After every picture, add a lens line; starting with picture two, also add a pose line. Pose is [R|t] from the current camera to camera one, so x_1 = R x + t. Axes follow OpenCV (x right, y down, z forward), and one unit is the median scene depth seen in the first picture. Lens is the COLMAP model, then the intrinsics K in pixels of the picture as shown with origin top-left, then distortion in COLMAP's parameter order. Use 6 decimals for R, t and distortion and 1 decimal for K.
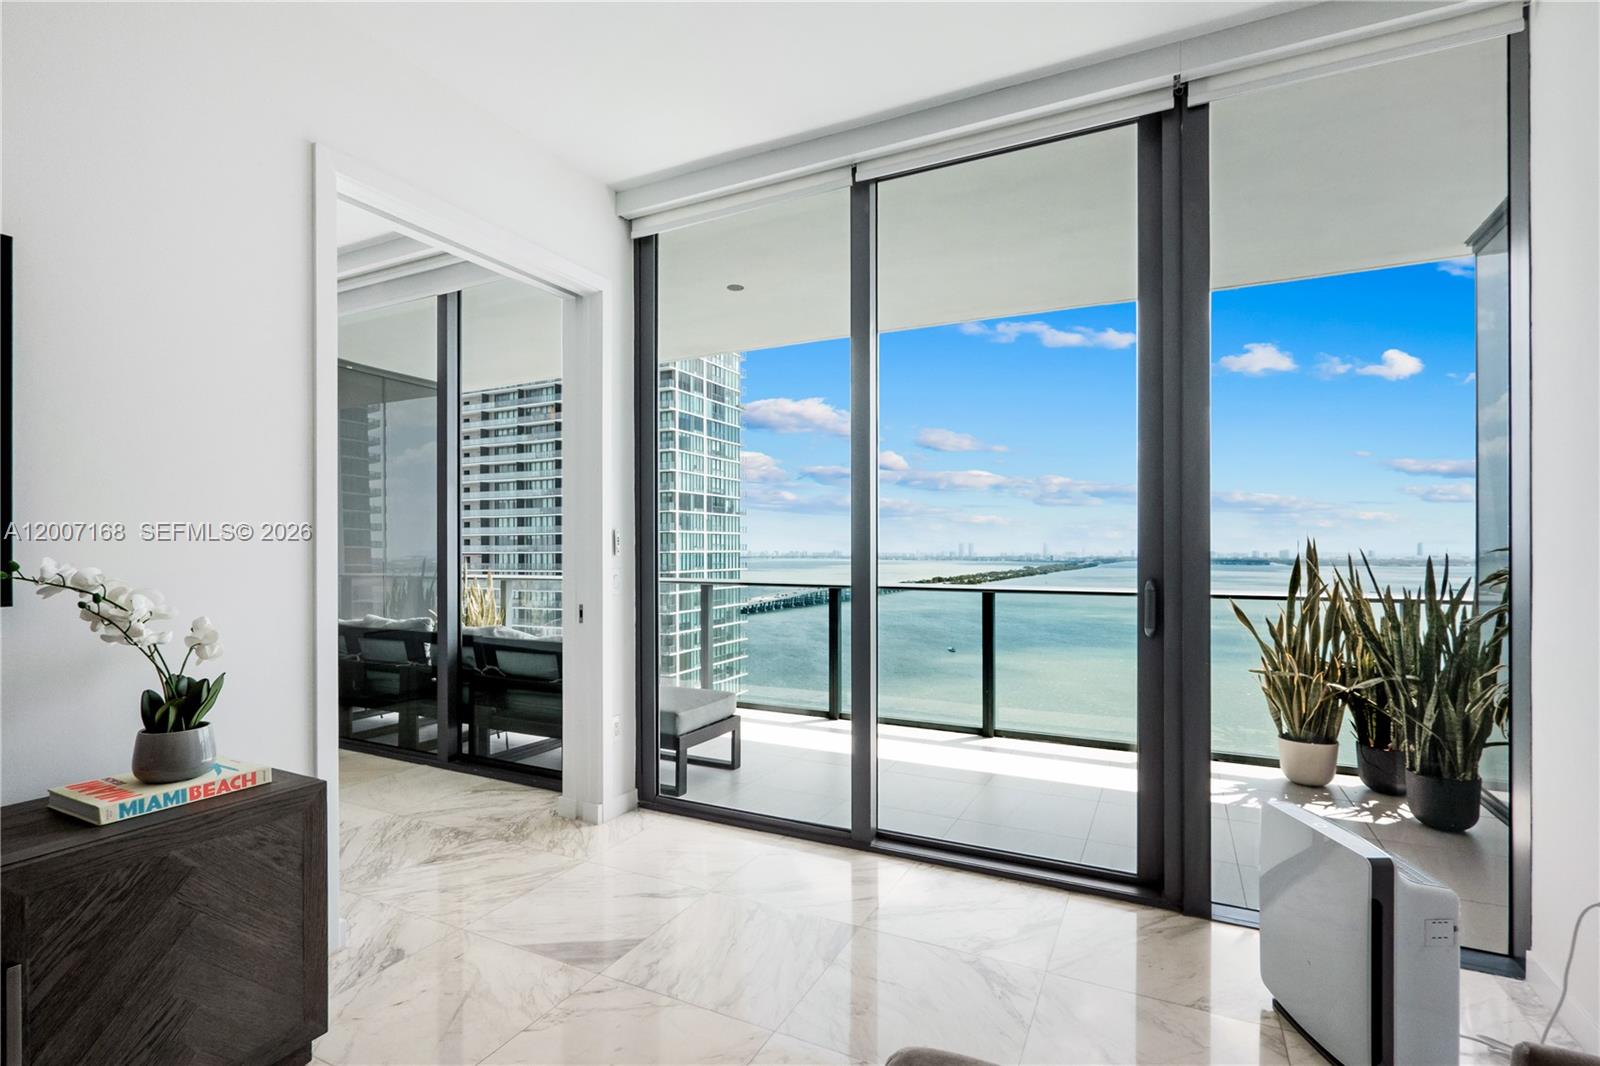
lens RADIAL K [[750.4, 0, 802.8], [0, 750.4, 548.4], [0, 0, 1]] dist [-0.001771, -0.000082]
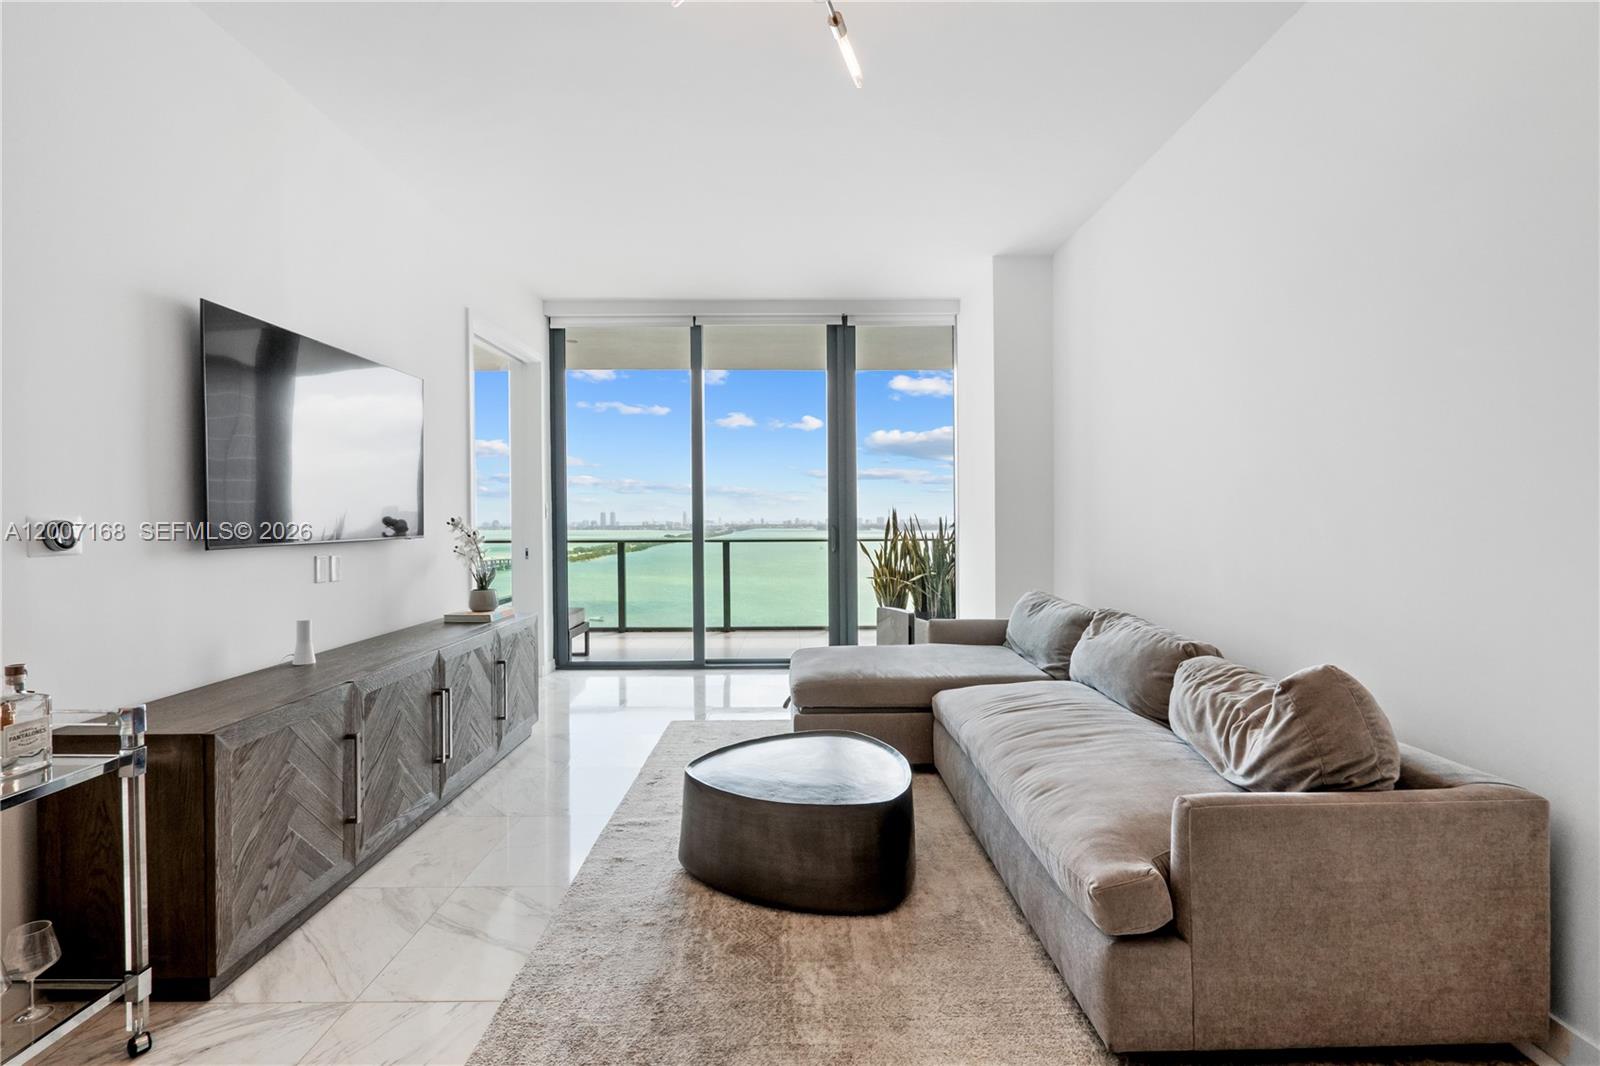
lens RADIAL K [[749.8, 0, 802.1], [0, 749.8, 516.3], [0, 0, 1]] dist [-0.001432, -0.000354]
pose [[0.893084, -0.006561, 0.449842, -0.460728], [0.007363, 0.999973, -0.000033, 0.006383], [-0.449829, 0.003341, 0.893108, -0.706906]]
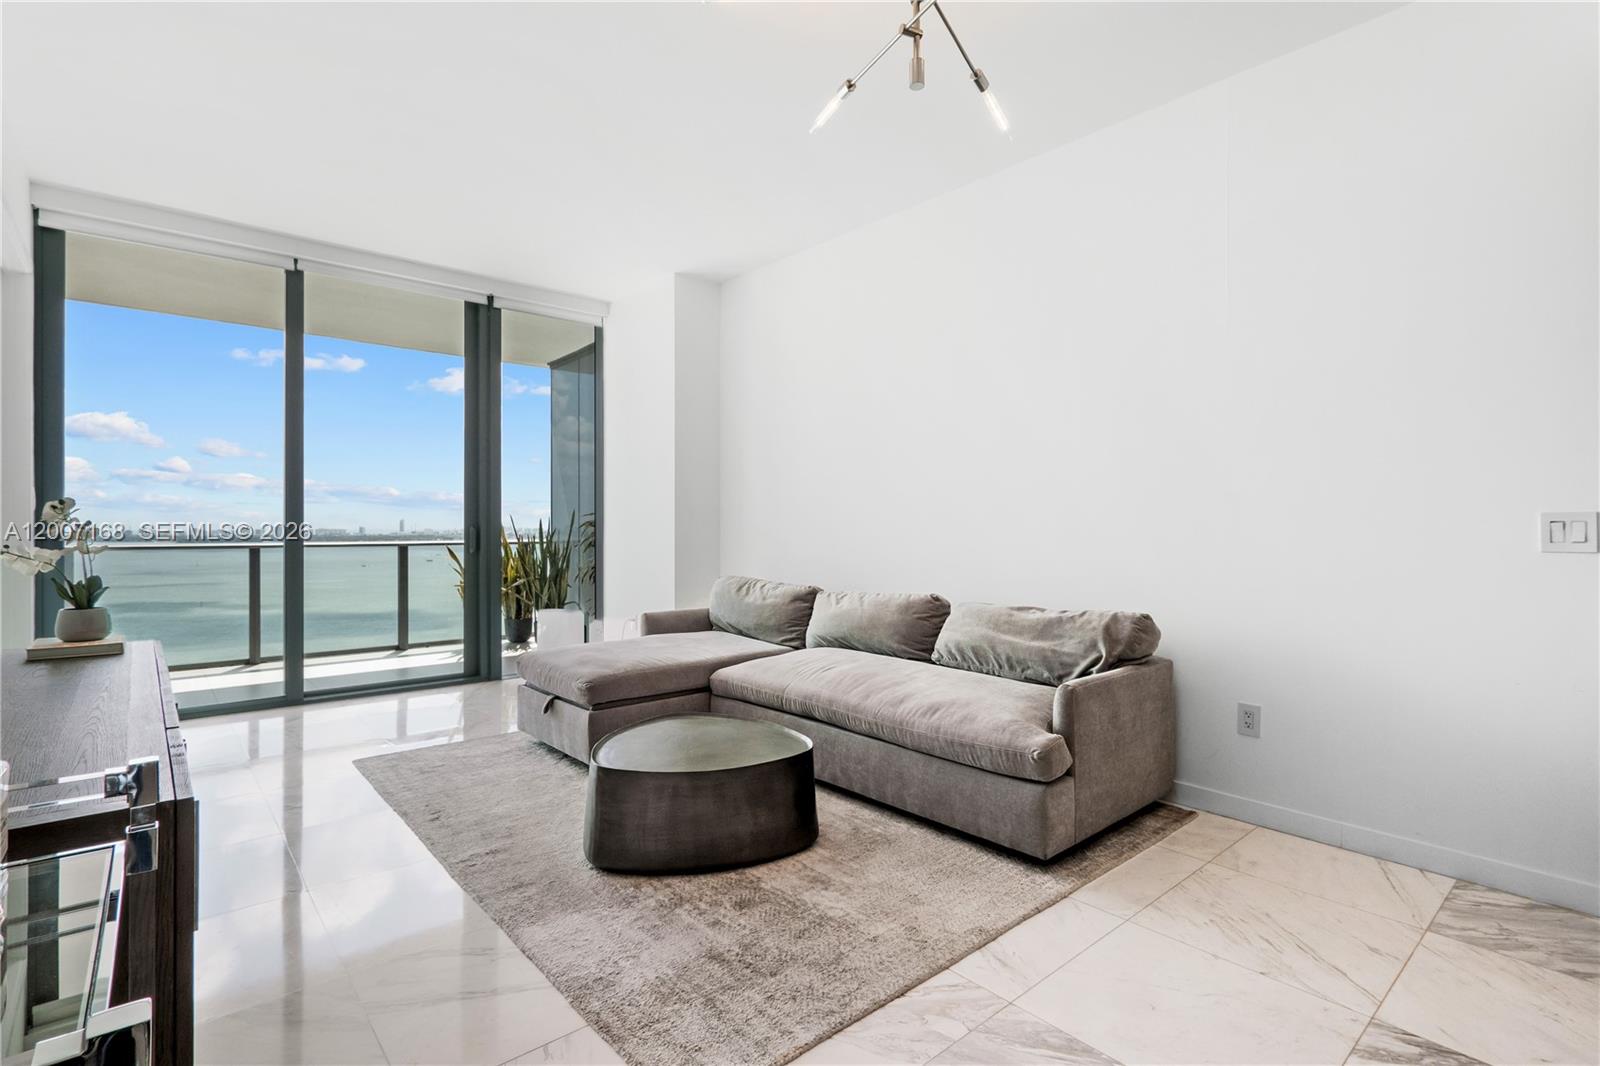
lens RADIAL K [[765.0, 0, 806.1], [0, 765.0, 523.0], [0, 0, 1]] dist [-0.001824, -0.000402]
pose [[0.386438, 0.002373, 0.922313, -0.795909], [-0.000075, 0.999997, -0.002542, 0.027289], [-0.922316, 0.000913, 0.386437, -0.465566]]
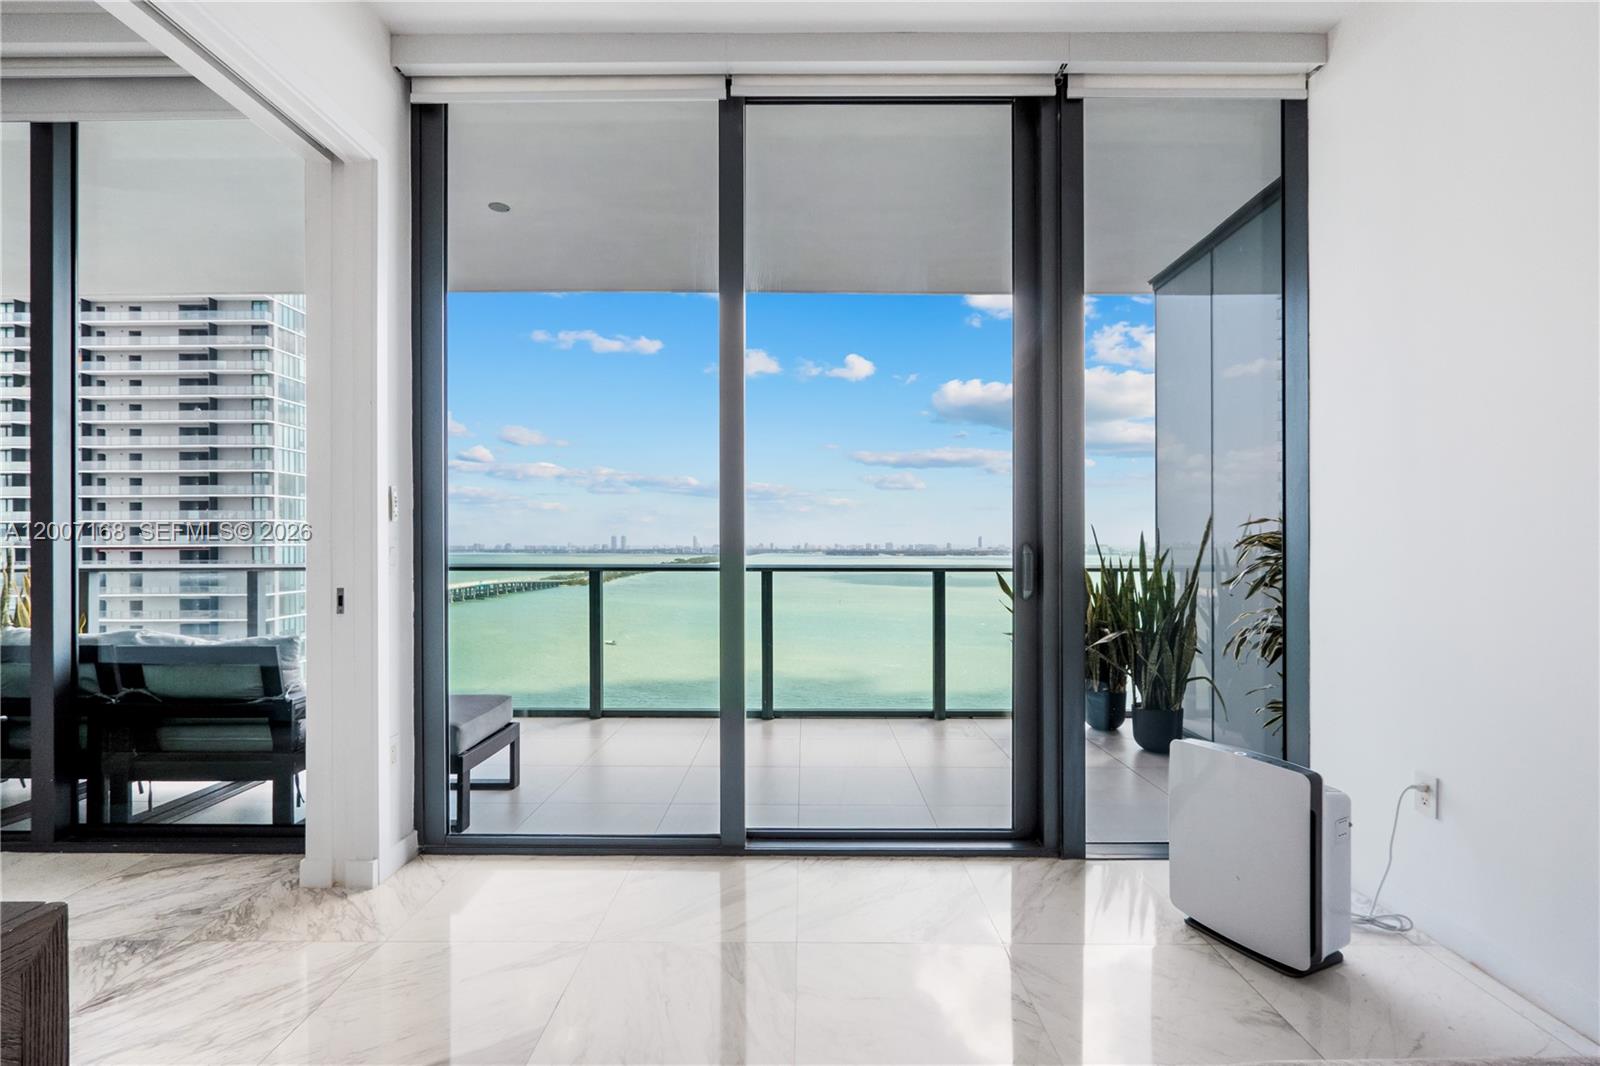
lens RADIAL K [[746.3, 0, 803.0], [0, 746.3, 540.4], [0, 0, 1]] dist [-0.002354, 0.000780]
pose [[0.897996, 0.001167, 0.440002, -0.194983], [-0.000507, 0.999999, -0.001616, 0.027488], [-0.440004, 0.001228, 0.897995, 0.147212]]
